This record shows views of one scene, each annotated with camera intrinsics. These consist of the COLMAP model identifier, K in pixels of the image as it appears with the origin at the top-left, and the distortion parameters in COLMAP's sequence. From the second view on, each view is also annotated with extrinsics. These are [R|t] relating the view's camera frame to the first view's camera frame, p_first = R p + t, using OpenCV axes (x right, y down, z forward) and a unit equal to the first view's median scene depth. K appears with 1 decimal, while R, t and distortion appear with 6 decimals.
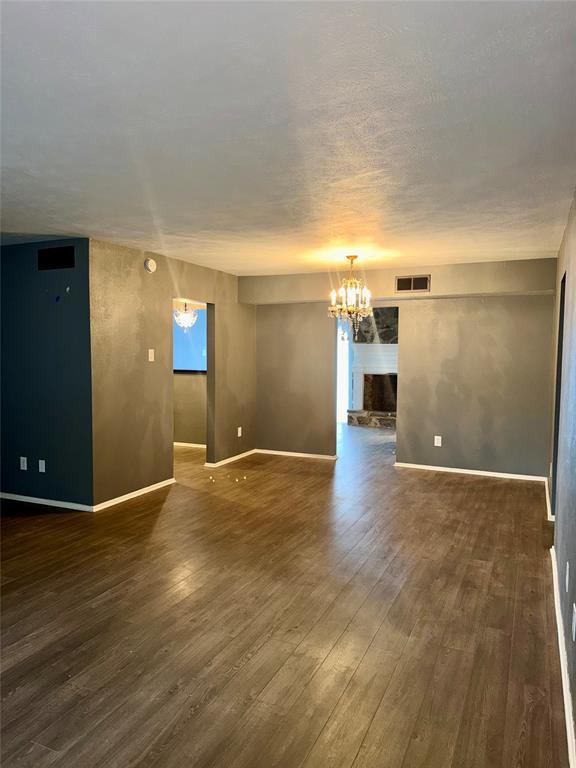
lens RADIAL K [[542.1, 0, 288.0], [0, 542.1, 384.0], [0, 0, 1]] dist [0.040320, -0.055450]
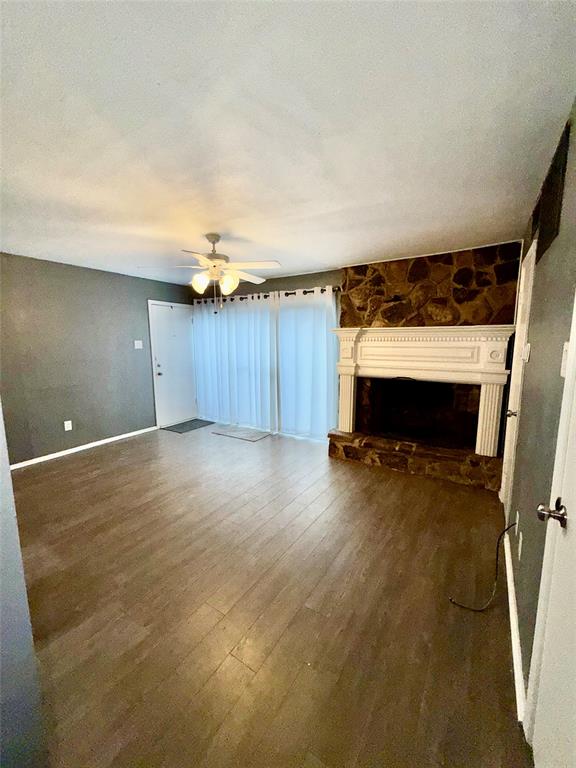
lens RADIAL K [[306.4, 0, 288.5], [0, 306.4, 382.2], [0, 0, 1]] dist [-0.000190, -0.000094]
pose [[0.990340, 0.009580, -0.138331, 0.273859], [0.000226, 0.997498, 0.070697, -0.091394], [0.138662, -0.070045, 0.987860, 1.568281]]
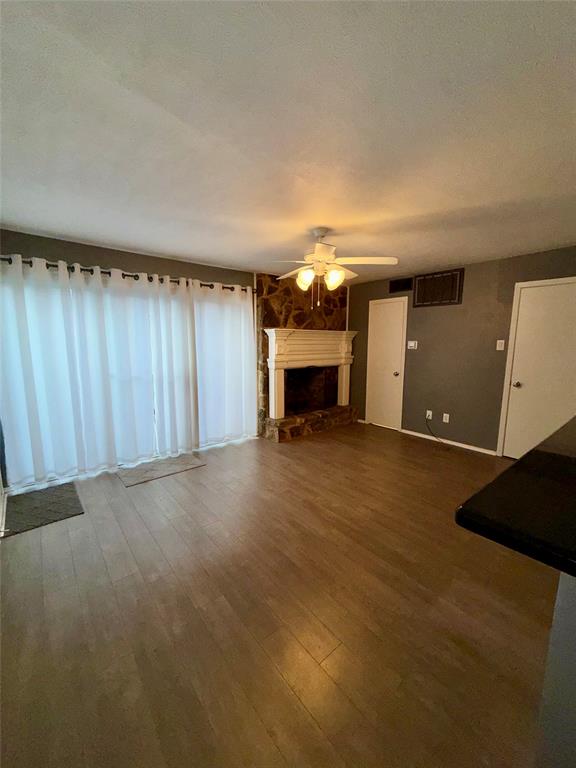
lens RADIAL K [[306.4, 0, 288.5], [0, 306.4, 382.2], [0, 0, 1]] dist [-0.000190, -0.000094]
pose [[0.436254, -0.131407, 0.890177, -0.571766], [0.056098, 0.991327, 0.118846, -0.125845], [-0.898073, -0.001910, 0.439842, 1.980601]]
